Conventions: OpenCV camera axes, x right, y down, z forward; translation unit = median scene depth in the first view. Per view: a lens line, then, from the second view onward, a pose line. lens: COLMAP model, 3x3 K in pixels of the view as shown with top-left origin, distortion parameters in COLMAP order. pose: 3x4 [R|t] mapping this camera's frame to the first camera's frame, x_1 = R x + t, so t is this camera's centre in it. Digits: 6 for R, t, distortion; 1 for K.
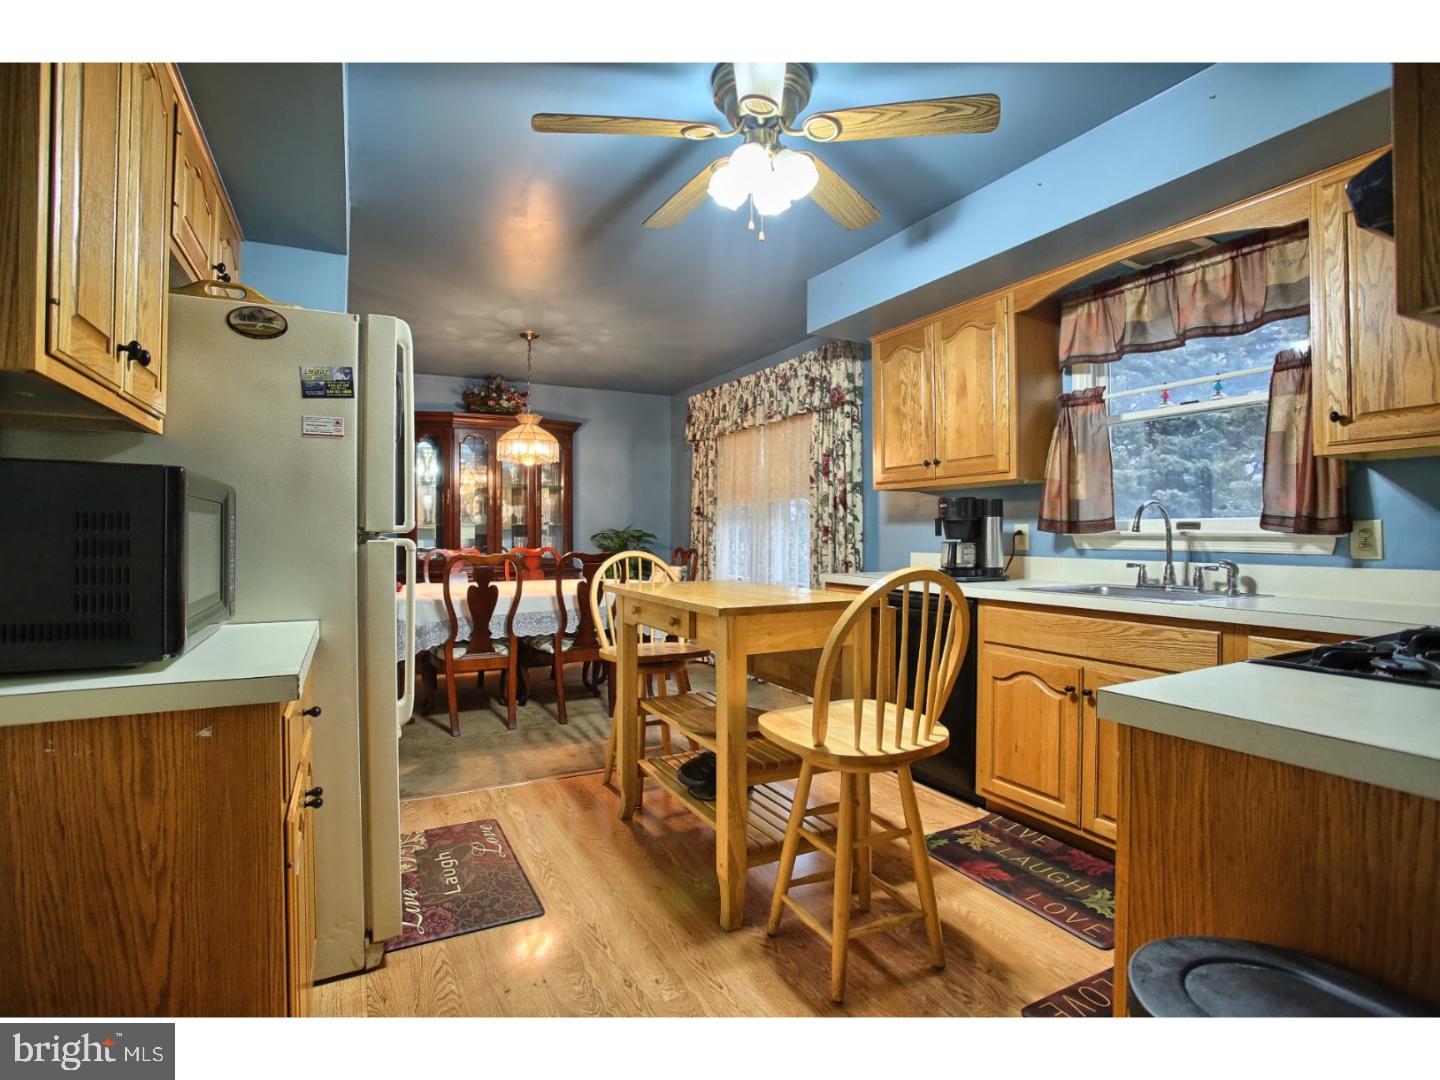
lens RADIAL K [[708.6, 0, 703.4], [0, 708.6, 533.0], [0, 0, 1]] dist [-0.081427, 0.034845]
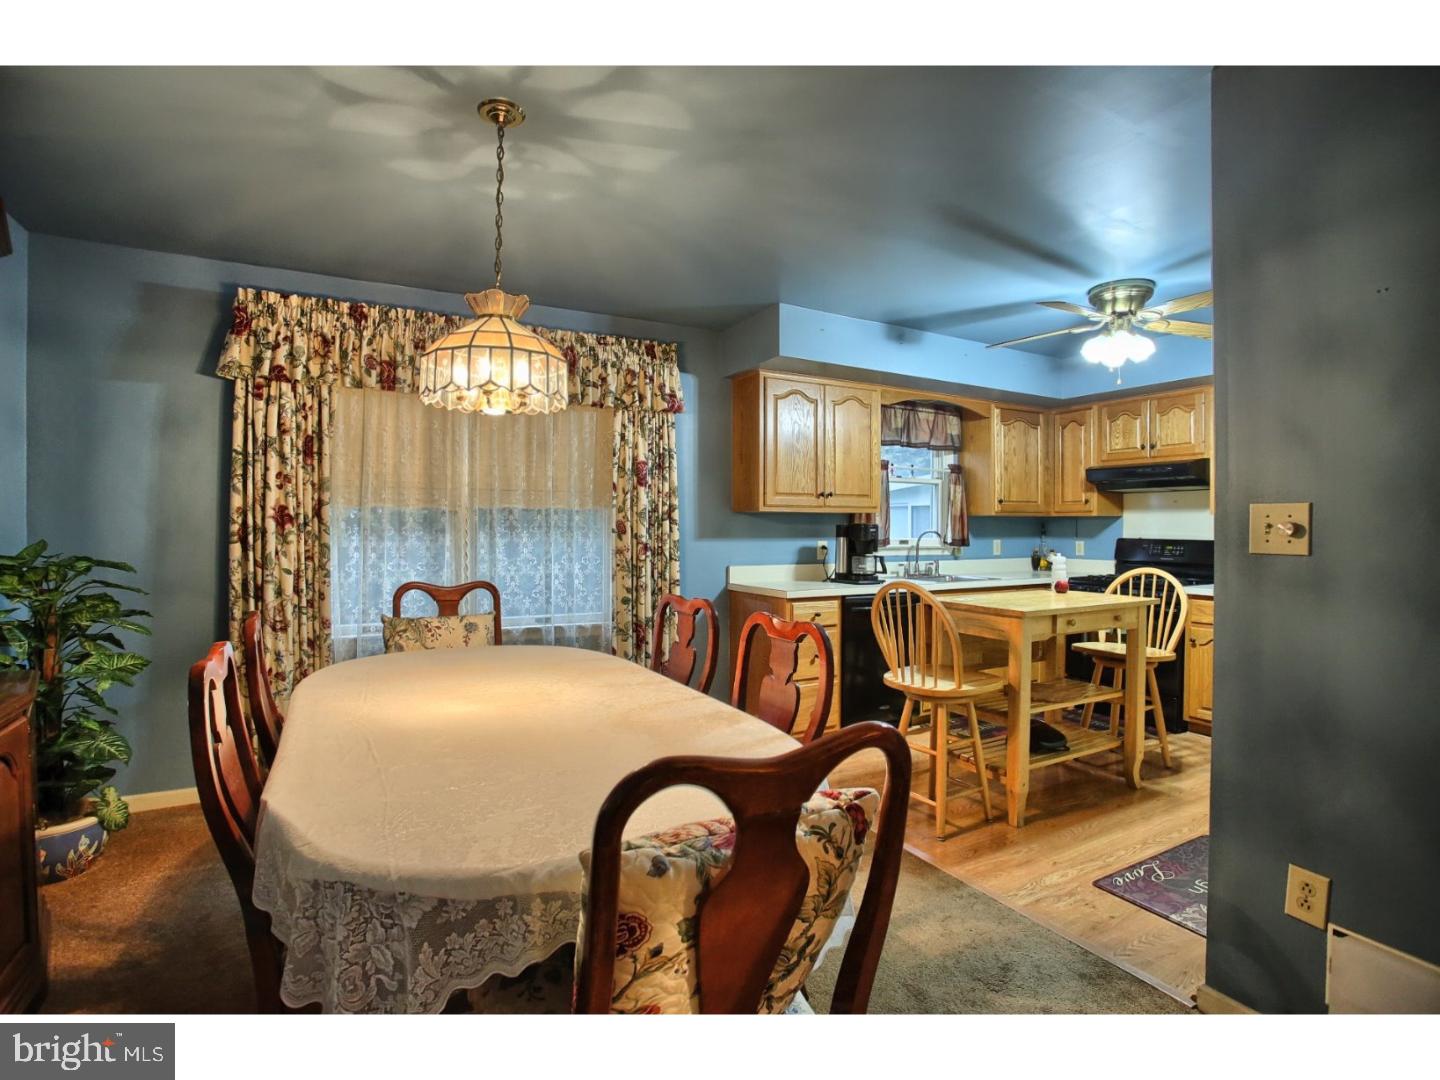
lens RADIAL K [[708.6, 0, 703.4], [0, 708.6, 533.0], [0, 0, 1]] dist [-0.081427, 0.034845]
pose [[-0.024800, -0.009614, 0.999646, -0.960459], [-0.005843, 0.999938, 0.009471, -0.040315], [-0.999675, -0.005607, -0.024854, 1.254933]]
